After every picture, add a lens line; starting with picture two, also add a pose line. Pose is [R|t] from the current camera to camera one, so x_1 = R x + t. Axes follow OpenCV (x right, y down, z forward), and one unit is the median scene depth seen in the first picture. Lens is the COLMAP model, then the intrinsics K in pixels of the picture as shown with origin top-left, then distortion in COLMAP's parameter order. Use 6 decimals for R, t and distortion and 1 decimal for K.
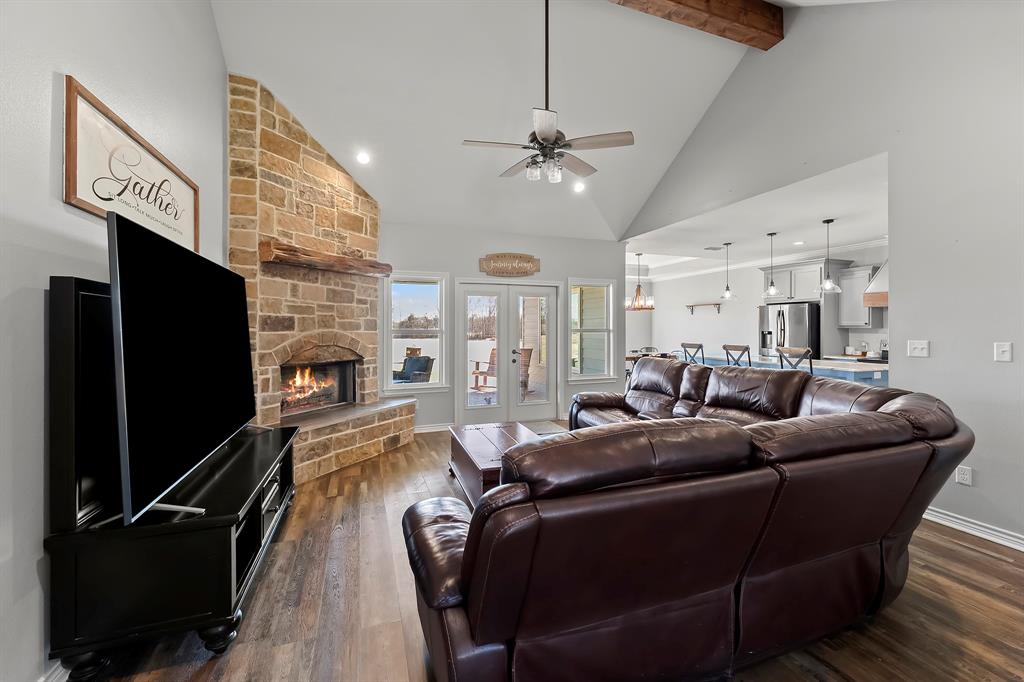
lens RADIAL K [[413.1, 0, 508.2], [0, 413.1, 331.2], [0, 0, 1]] dist [-0.003417, -0.000560]
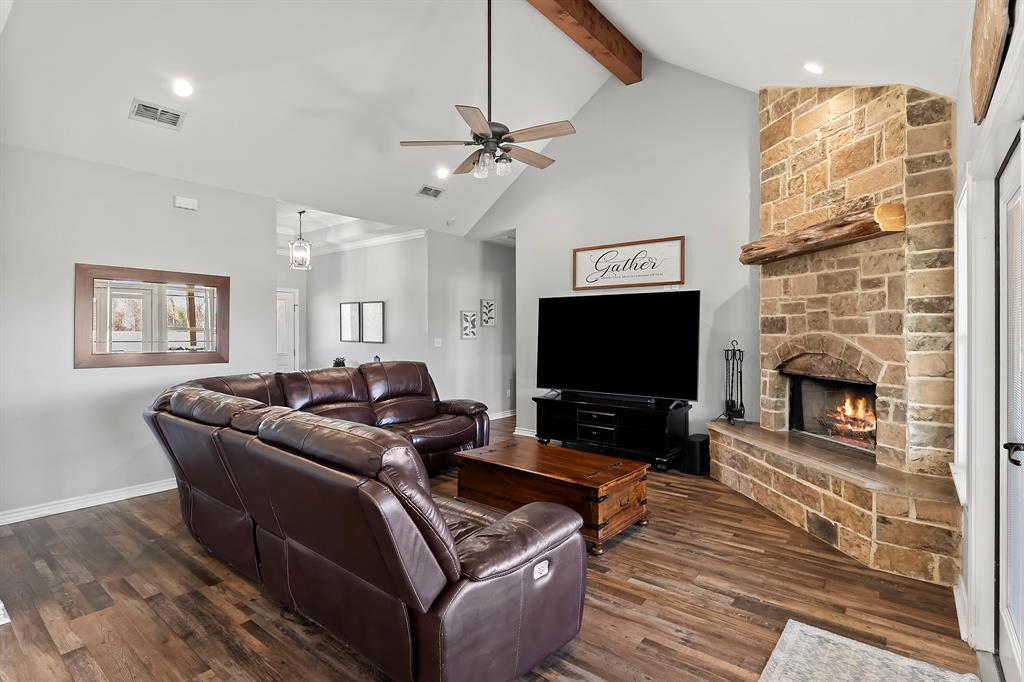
lens RADIAL K [[498.0, 0, 510.9], [0, 498.0, 336.6], [0, 0, 1]] dist [0.001635, -0.002484]
pose [[-0.851542, 0.007743, -0.524229, 0.483597], [-0.000717, 0.999873, 0.015934, -0.009446], [0.524286, 0.013944, -0.851428, 1.468774]]
